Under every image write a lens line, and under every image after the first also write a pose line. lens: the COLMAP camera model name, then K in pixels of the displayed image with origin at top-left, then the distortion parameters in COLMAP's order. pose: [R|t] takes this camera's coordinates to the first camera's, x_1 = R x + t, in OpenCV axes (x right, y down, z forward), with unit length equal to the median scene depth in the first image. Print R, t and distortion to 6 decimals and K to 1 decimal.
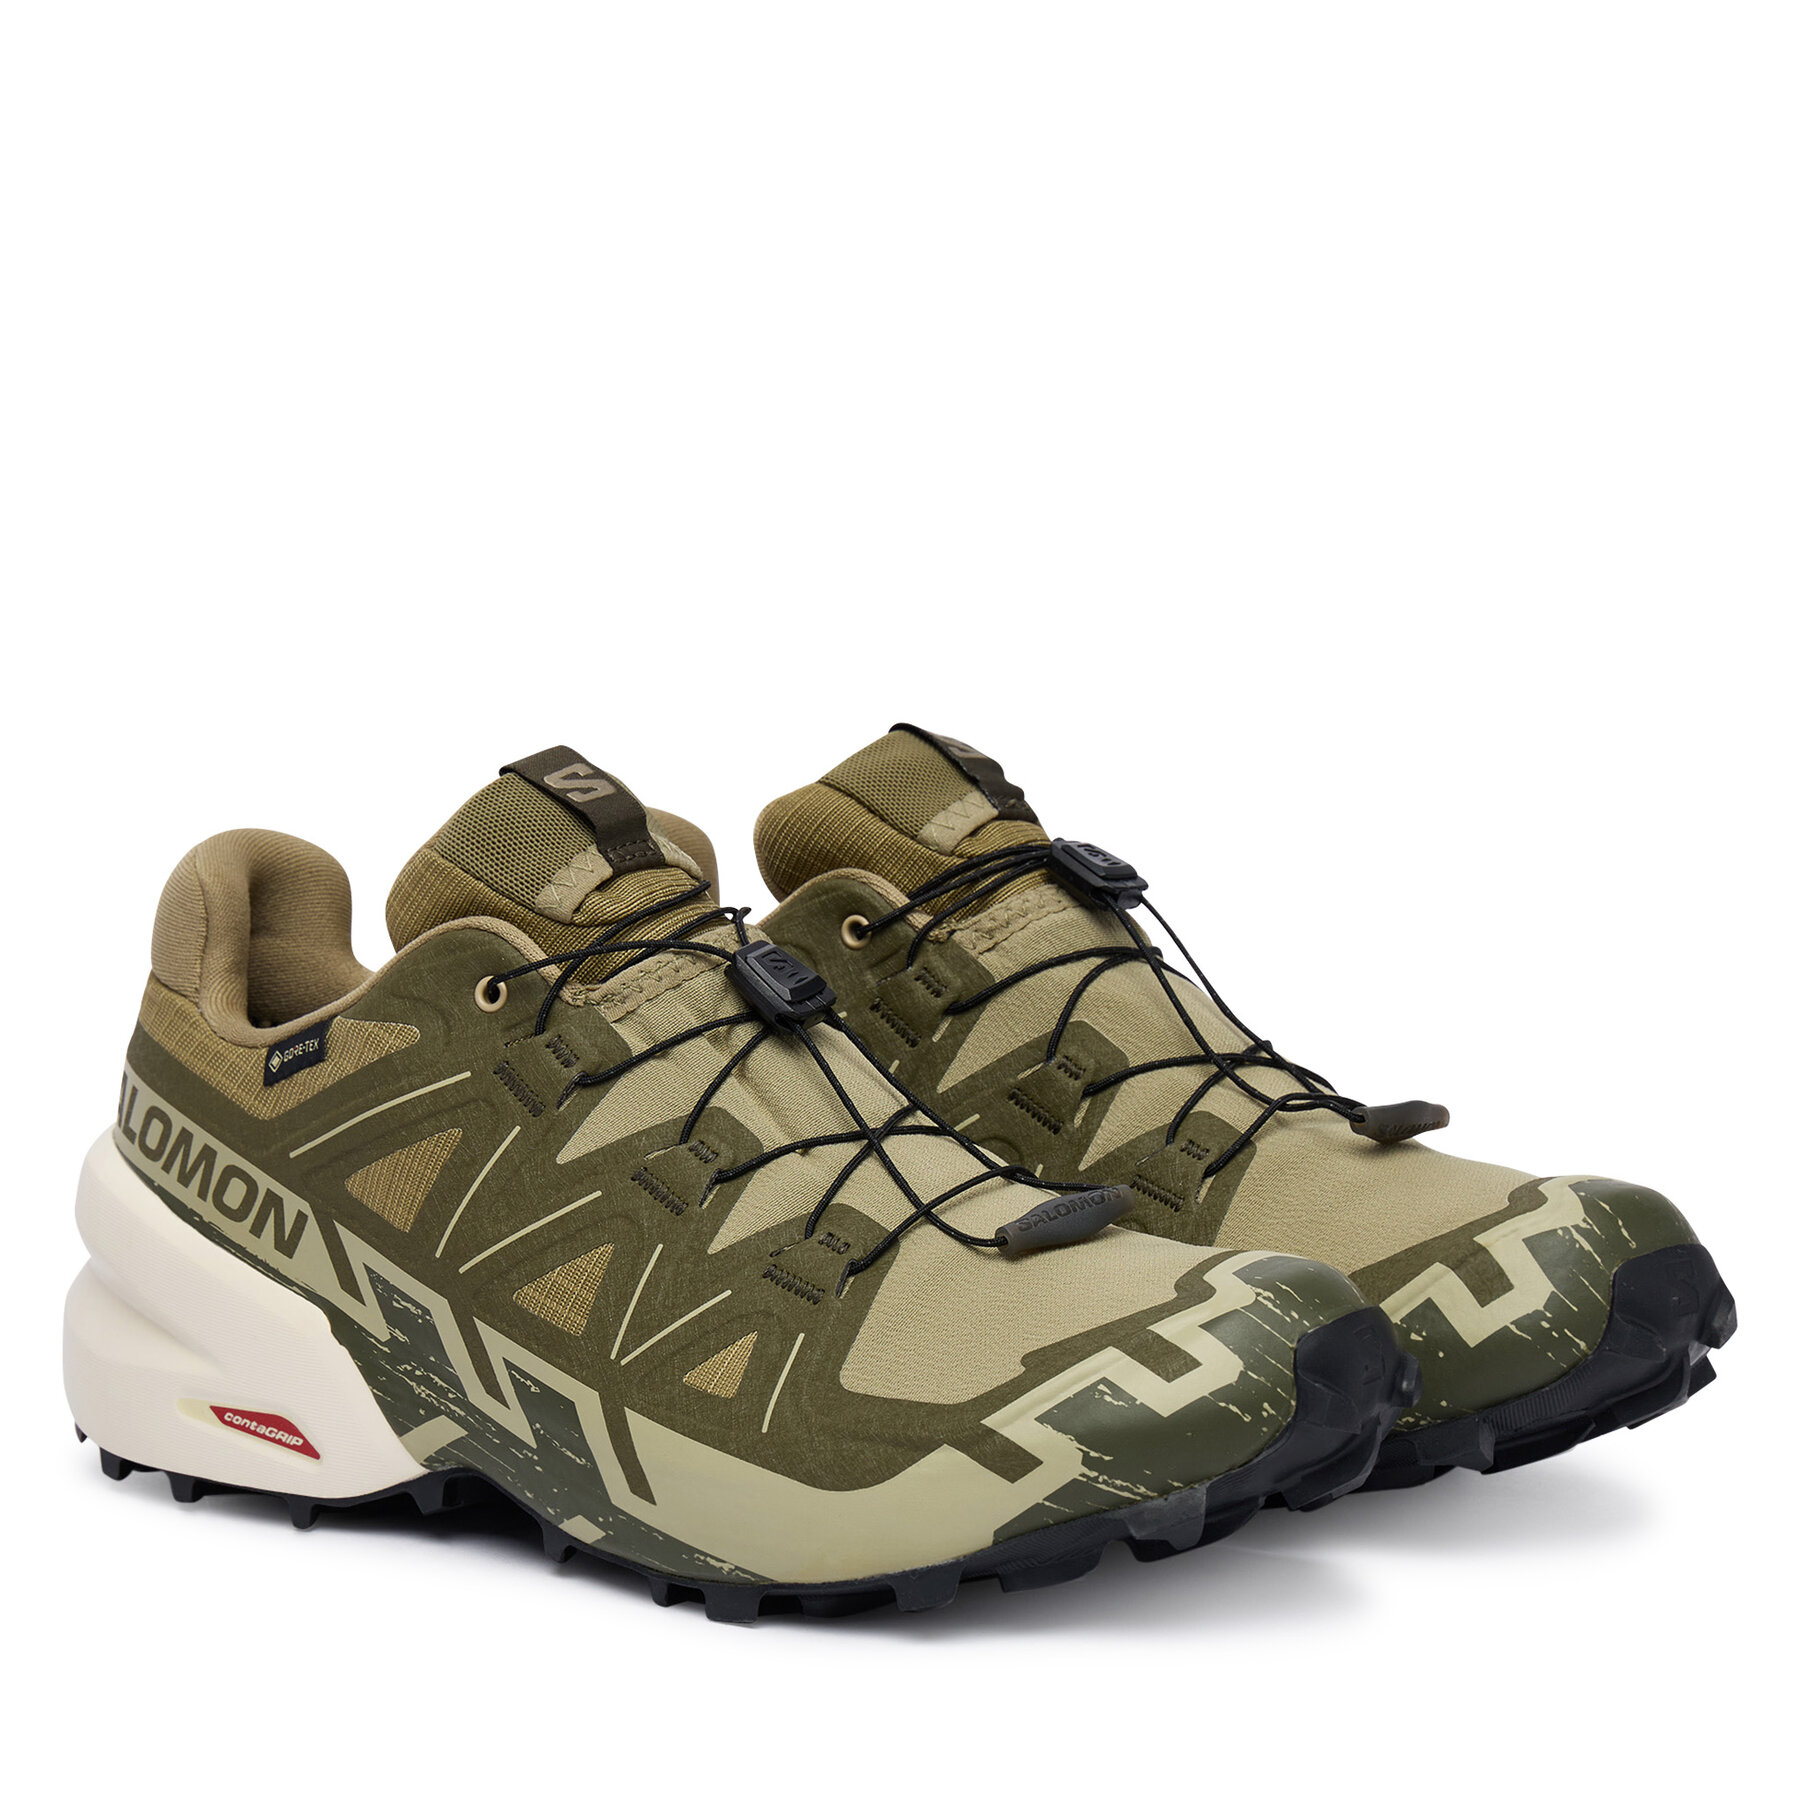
lens RADIAL K [[6041.8, 0, 900.4], [0, 6041.8, 899.4], [0, 0, 1]] dist [0.161004, 0.000000]
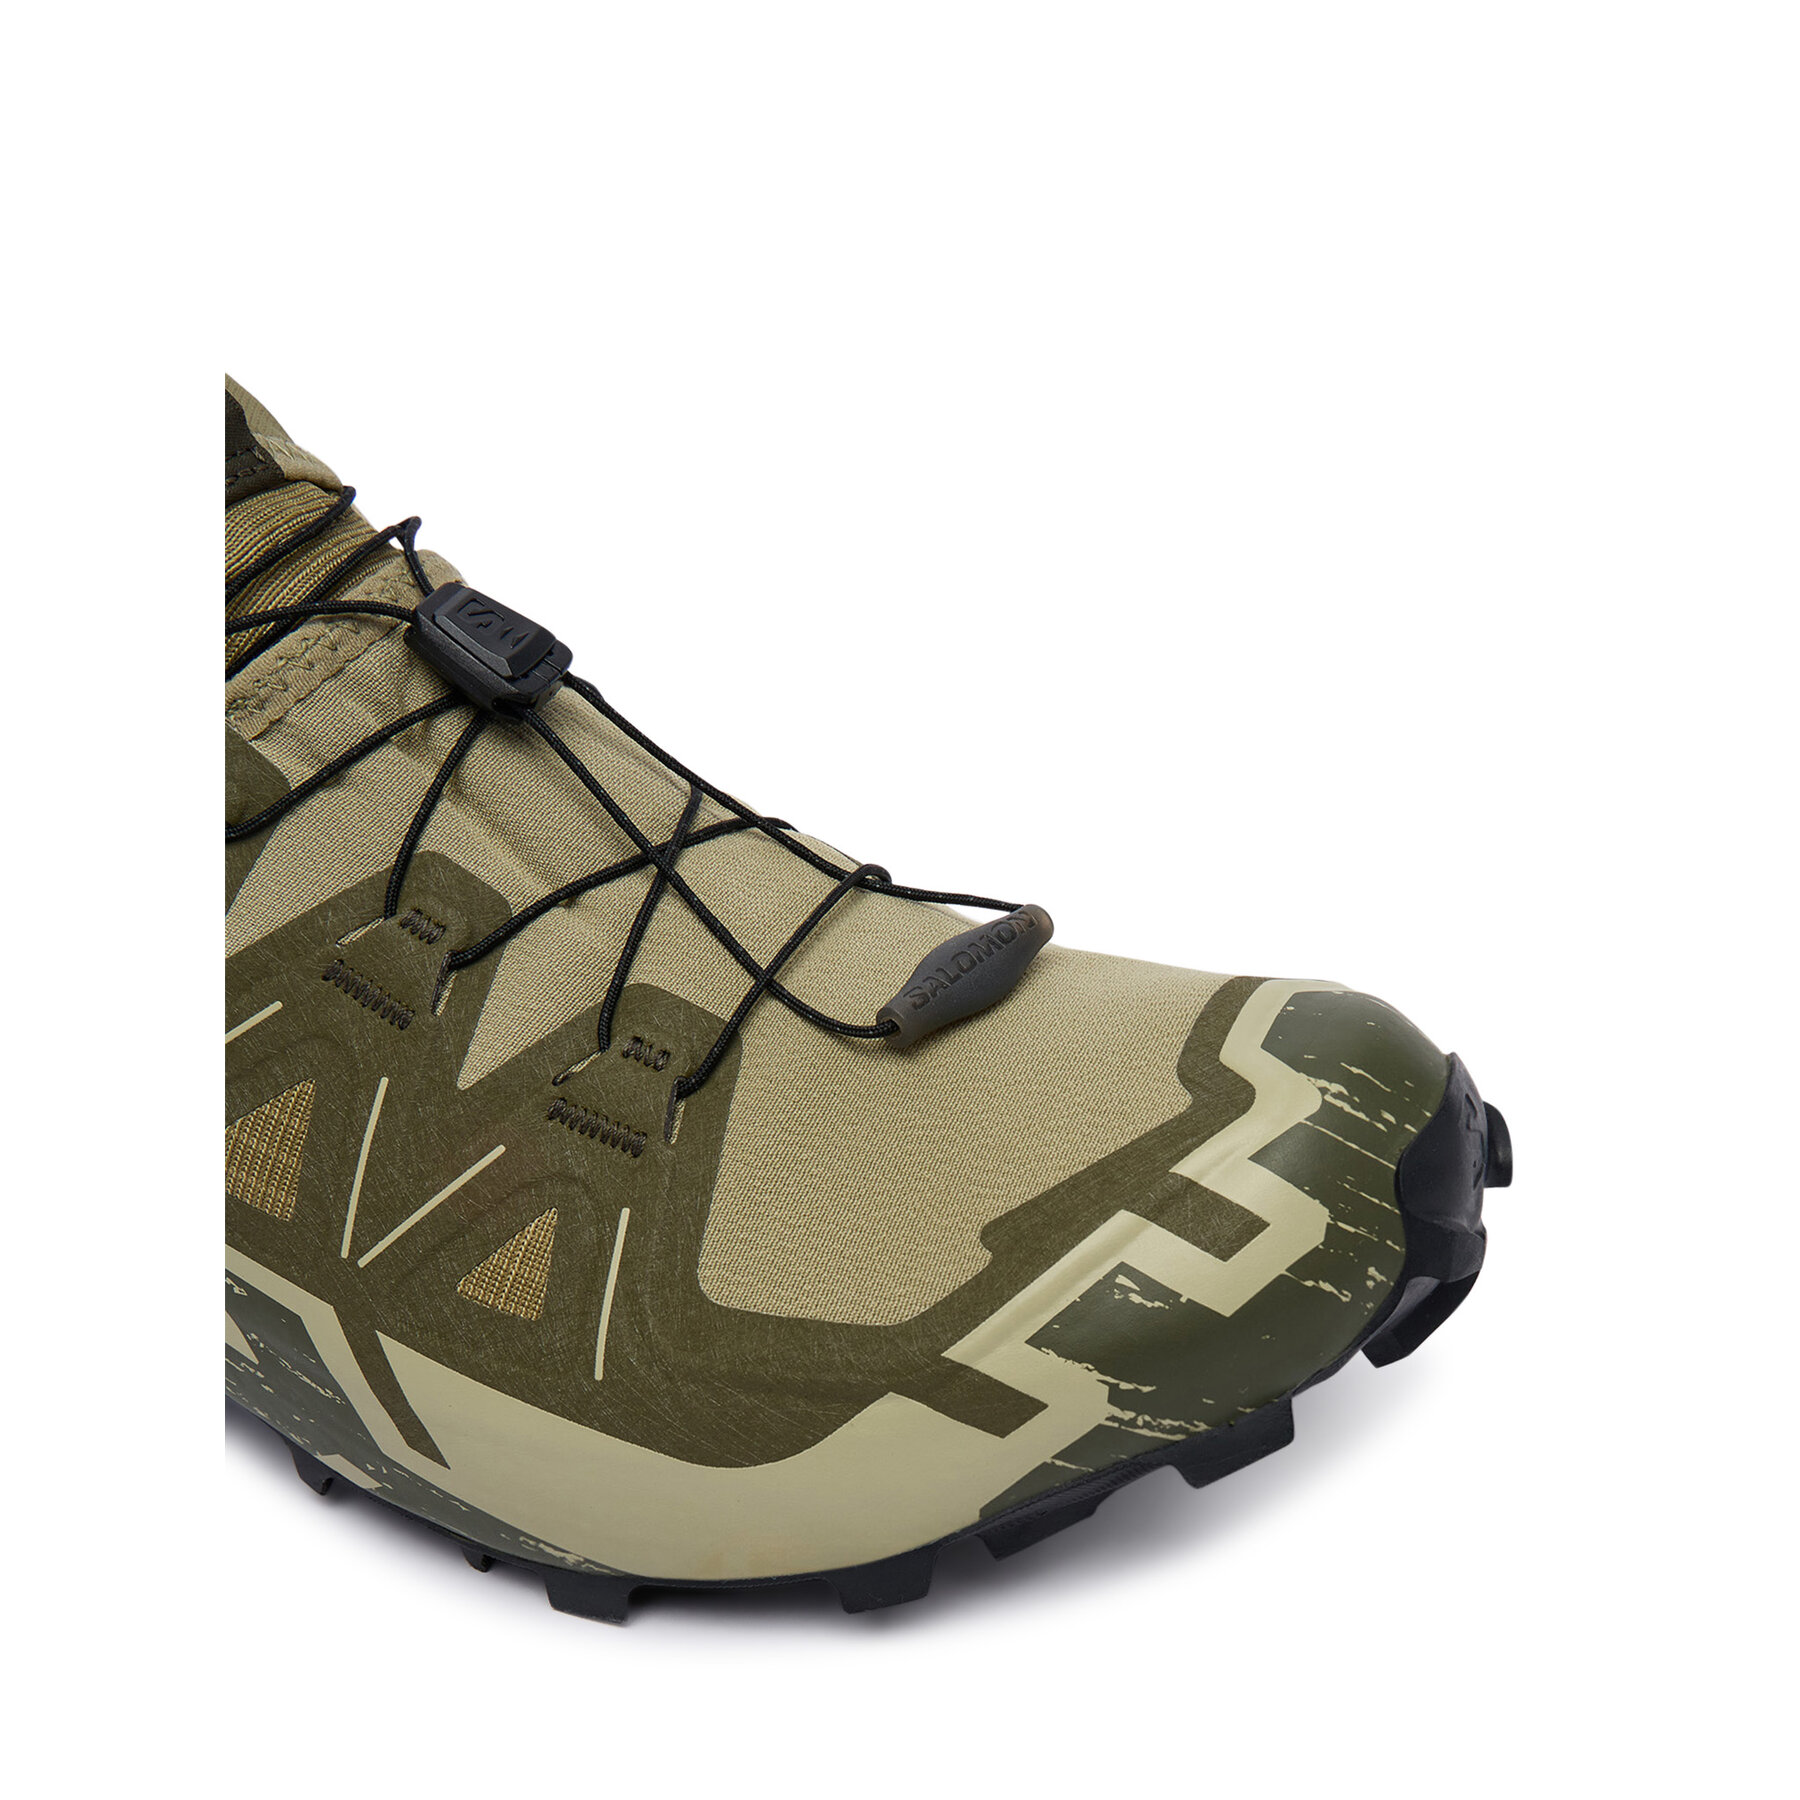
lens RADIAL K [[2025.7, 0, 841.2], [0, 2025.7, 1006.1], [0, 0, 1]] dist [-0.029620, 0.000000]
pose [[0.973284, -0.161138, 0.163565, -0.025876], [0.097817, 0.935488, 0.339550, -0.022646], [-0.207727, -0.314479, 0.926257, 0.788983]]
